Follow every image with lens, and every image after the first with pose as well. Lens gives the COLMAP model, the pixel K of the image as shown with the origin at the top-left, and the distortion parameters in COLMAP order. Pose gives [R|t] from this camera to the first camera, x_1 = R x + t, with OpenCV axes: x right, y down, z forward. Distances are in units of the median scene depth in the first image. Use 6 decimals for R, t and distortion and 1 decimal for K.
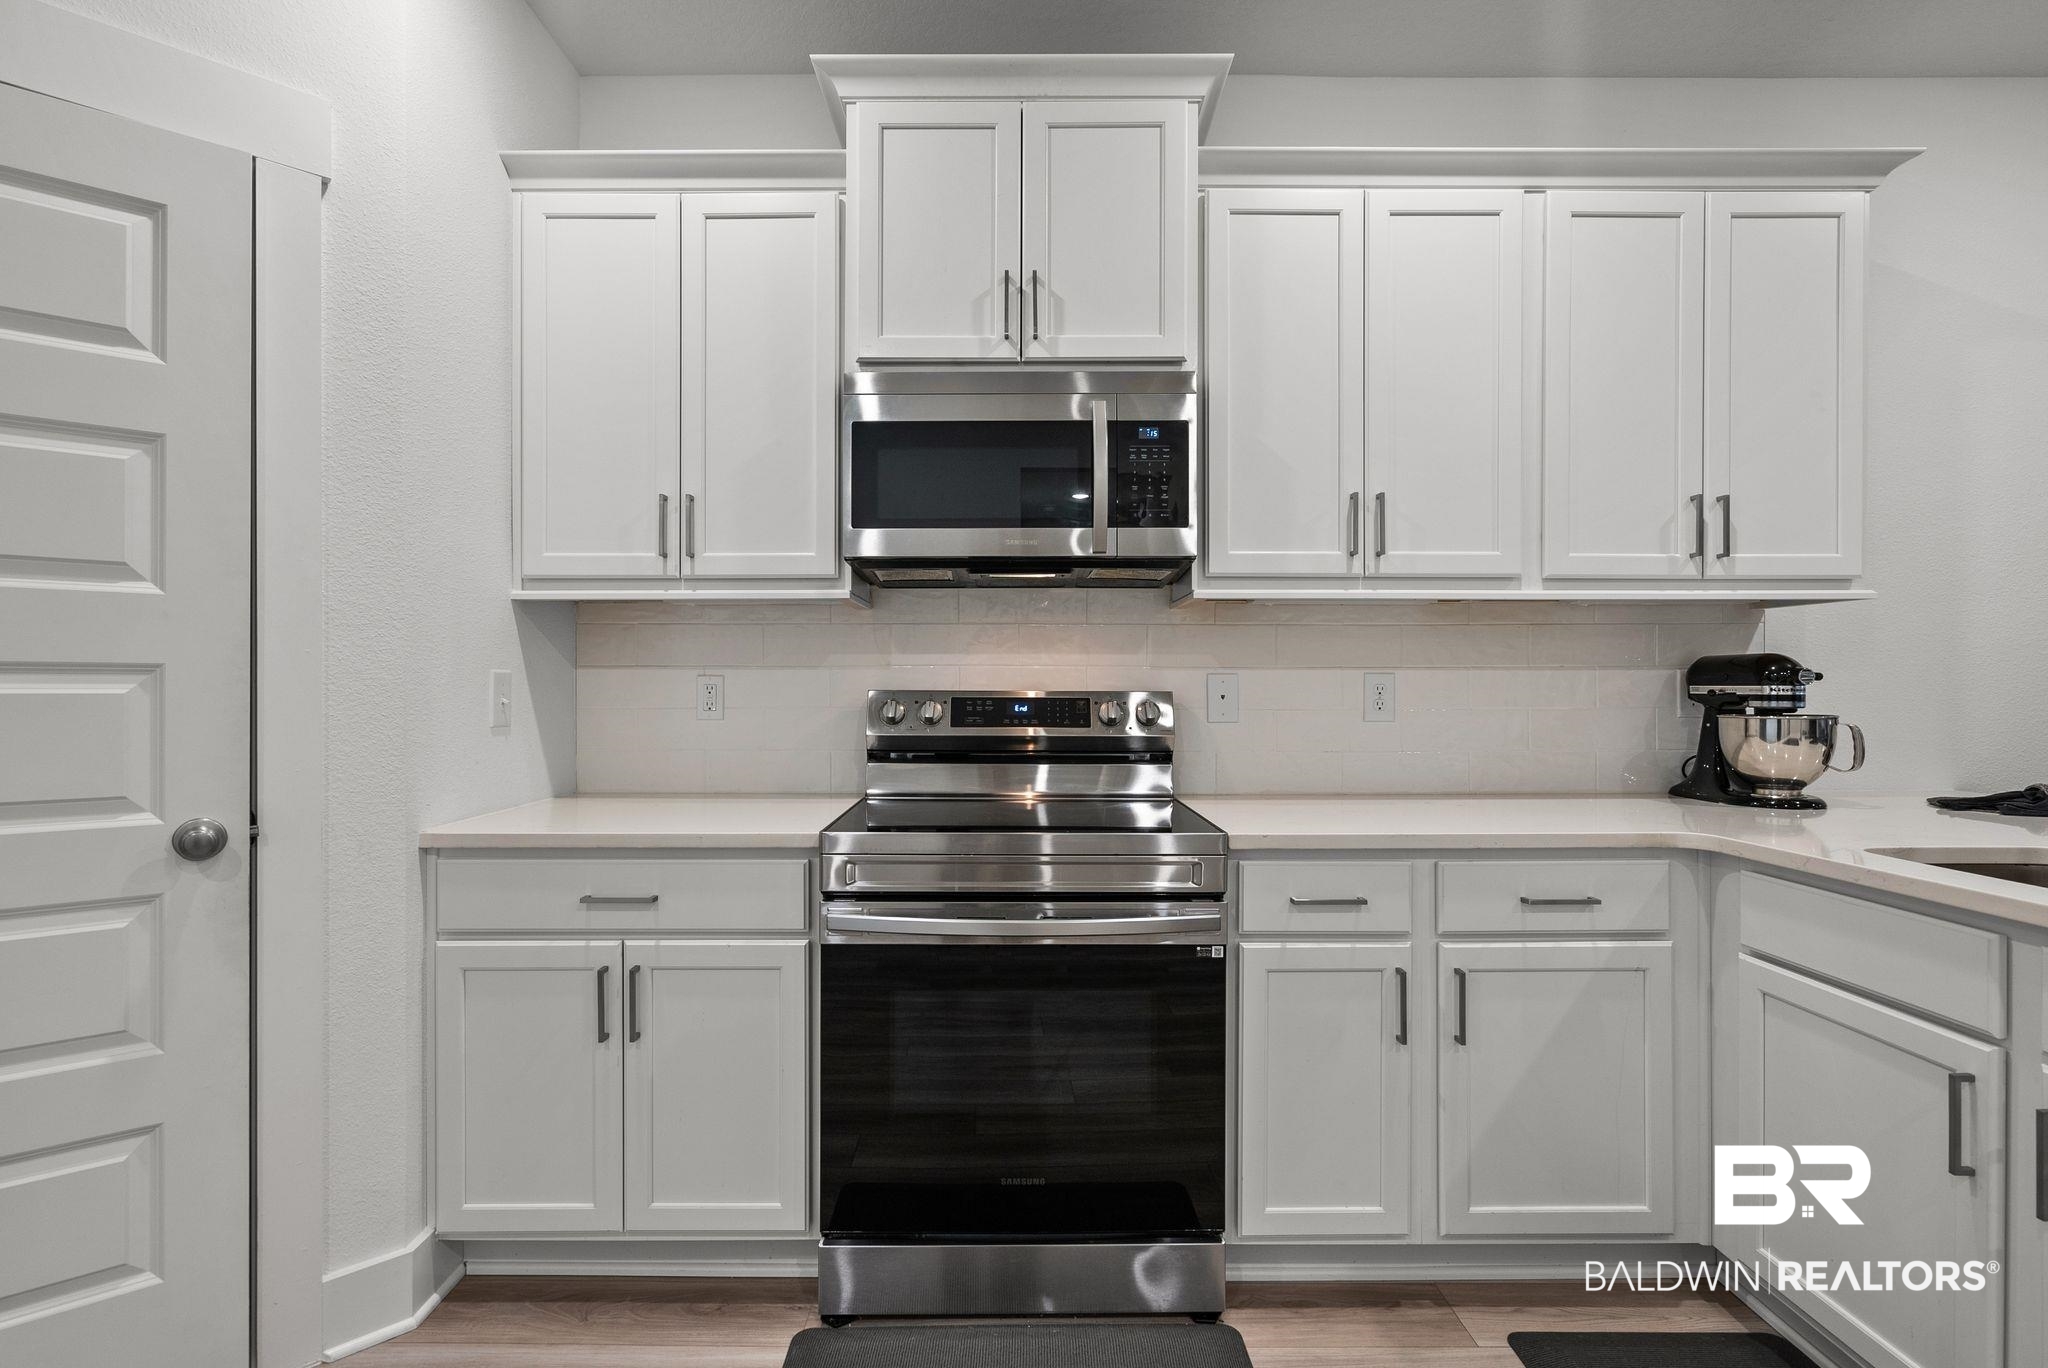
lens RADIAL K [[940.0, 0, 1020.7], [0, 940.0, 684.6], [0, 0, 1]] dist [-0.011200, 0.004719]
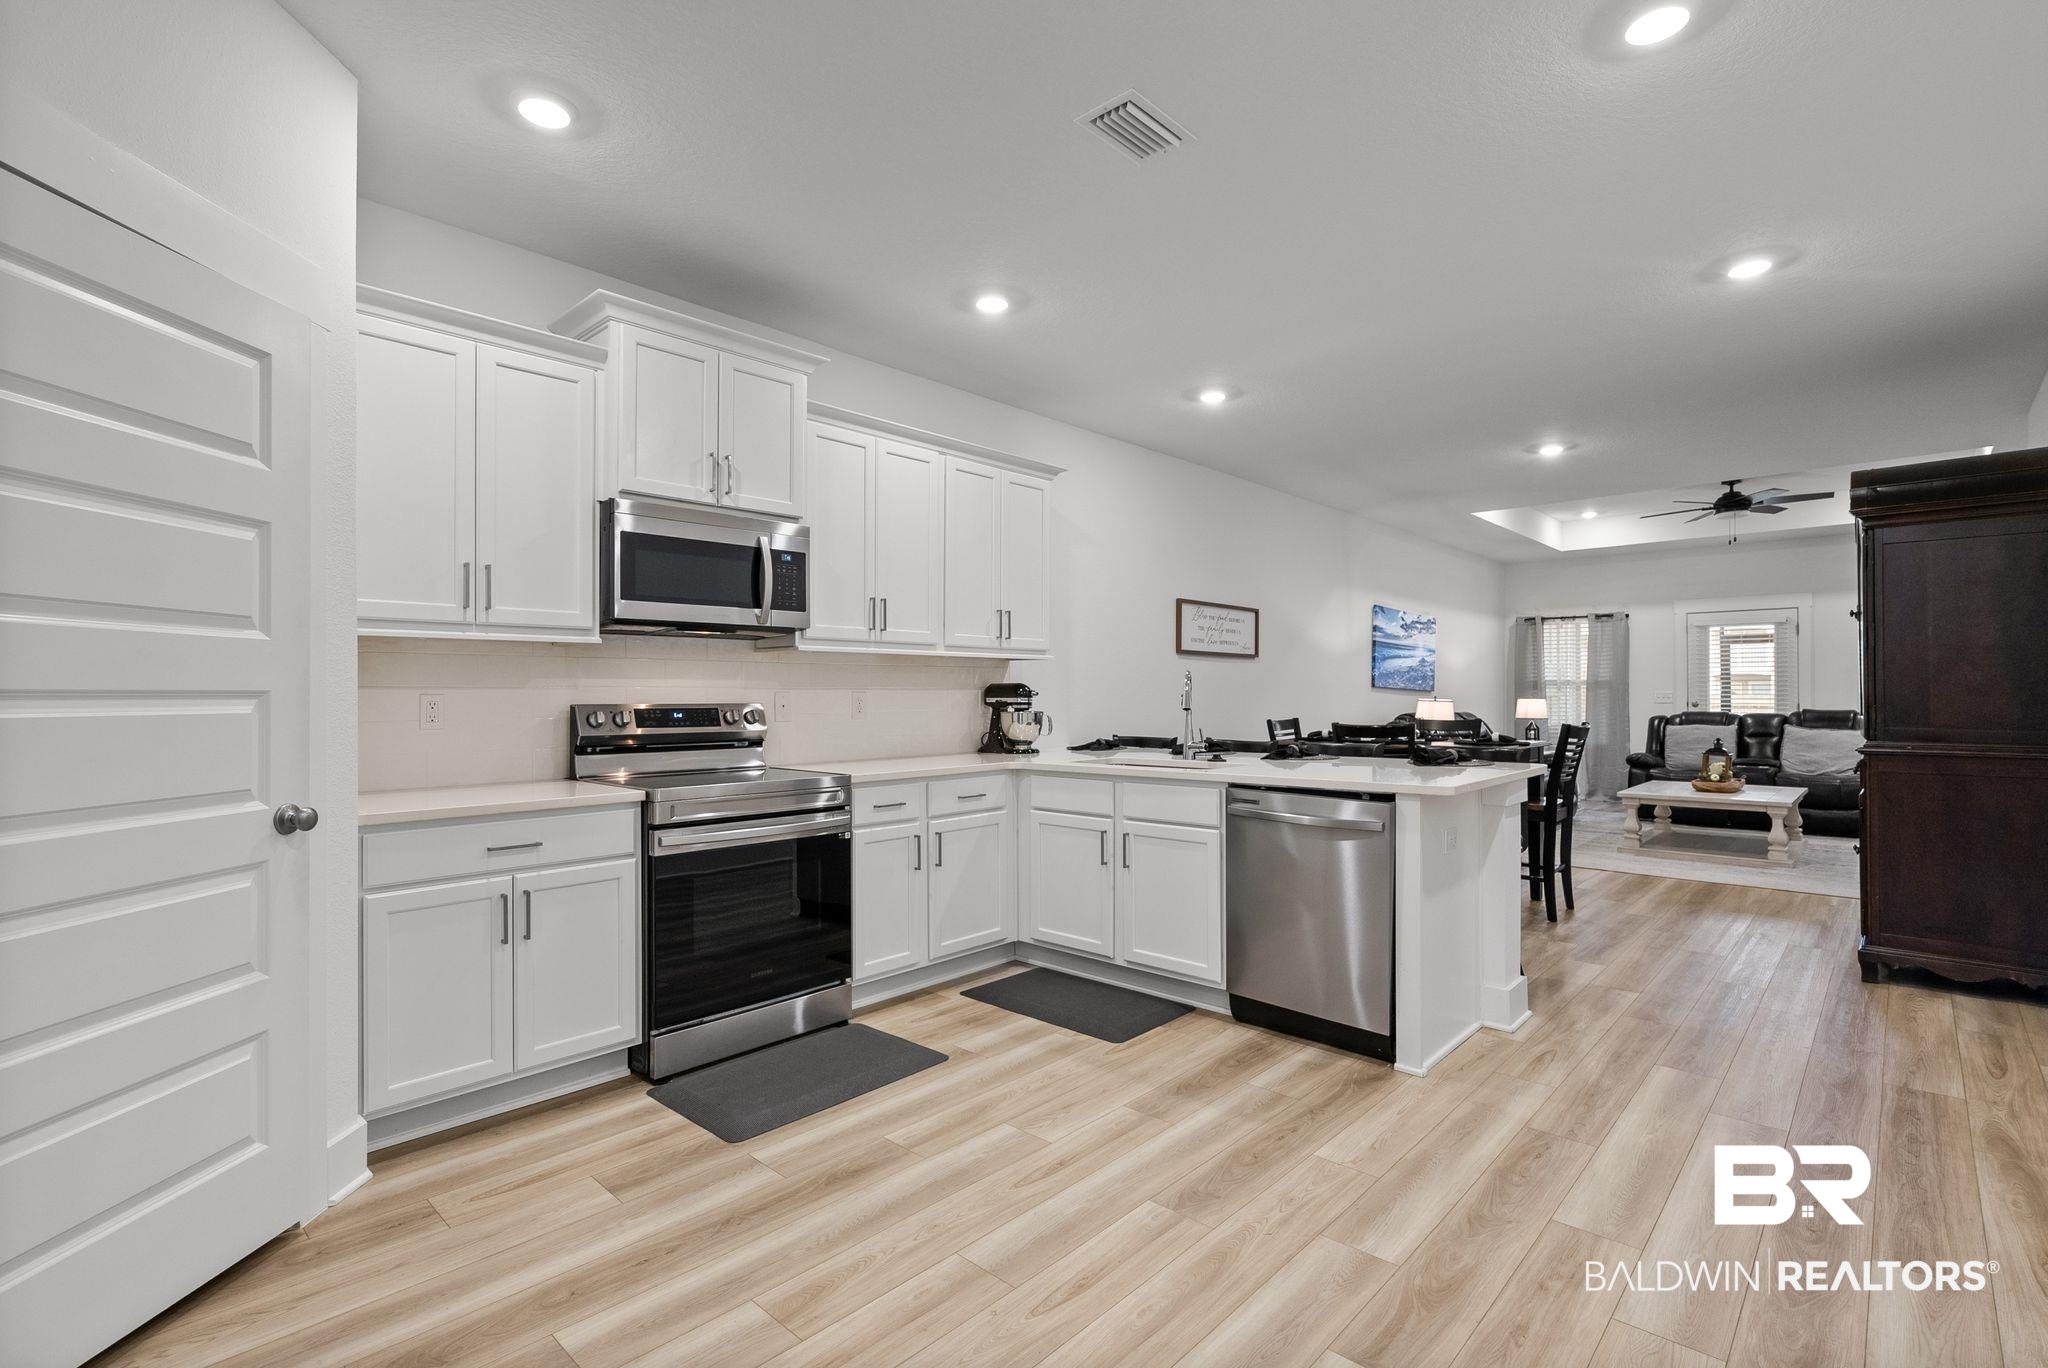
lens RADIAL K [[940.0, 0, 1022.2], [0, 940.0, 686.9], [0, 0, 1]] dist [-0.011200, 0.004719]
pose [[0.681937, 0.002824, 0.731406, -0.851164], [0.001852, 0.999983, -0.005587, -0.013198], [-0.731409, 0.005165, 0.681920, -0.531312]]
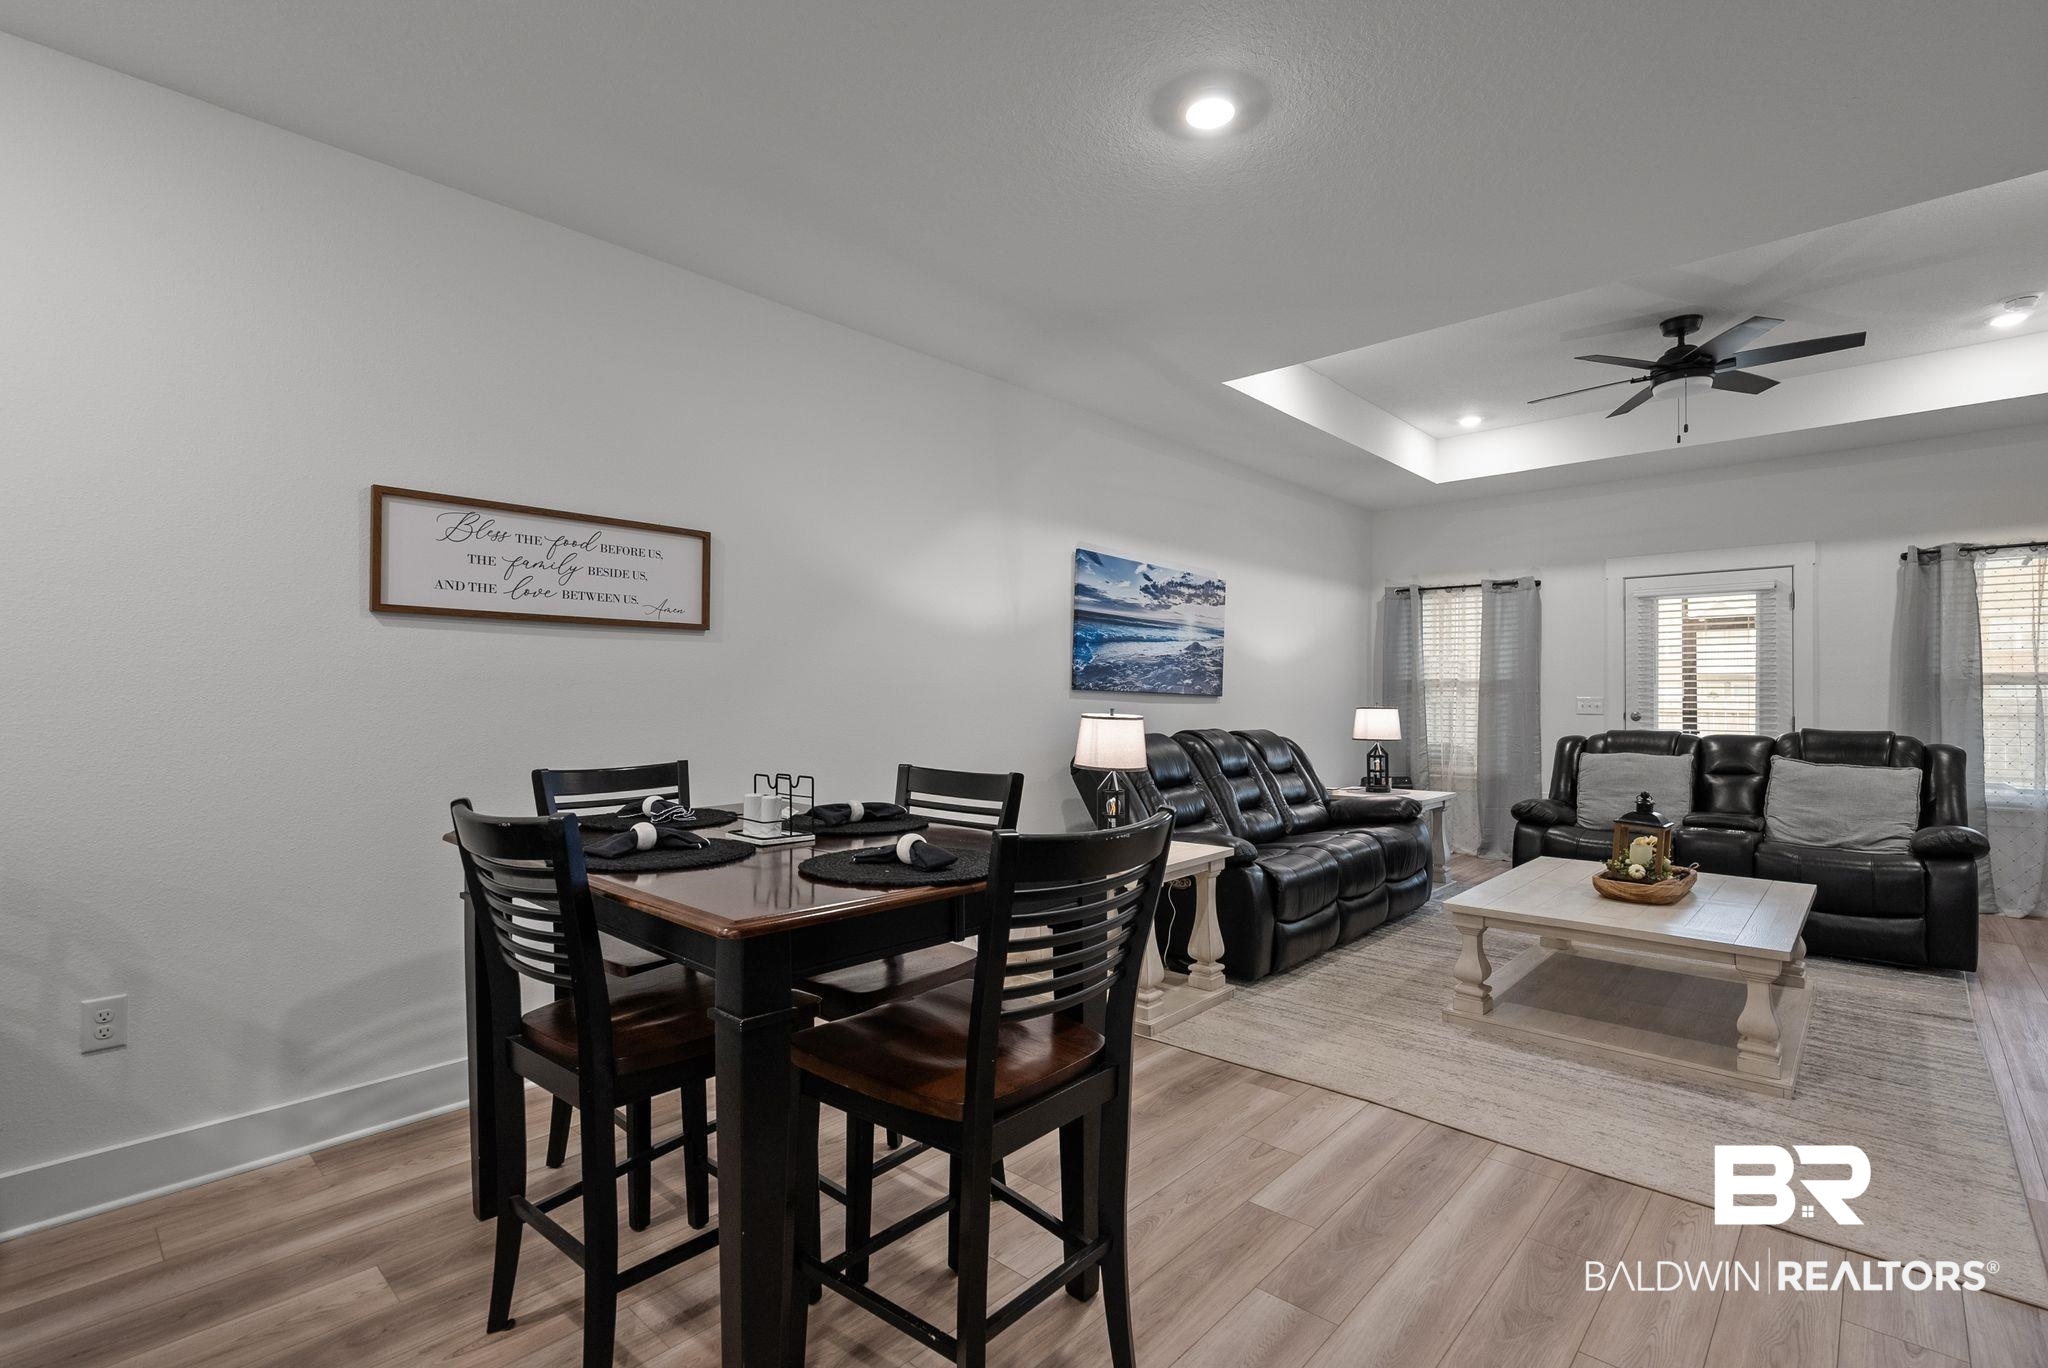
lens RADIAL K [[940.0, 0, 1024.0], [0, 940.0, 686.4], [0, 0, 1]] dist [-0.011200, 0.004719]
pose [[0.673975, 0.004755, 0.738739, 1.391297], [-0.000511, 0.999982, -0.005970, -0.027554], [-0.738754, 0.003646, 0.673965, -0.377058]]
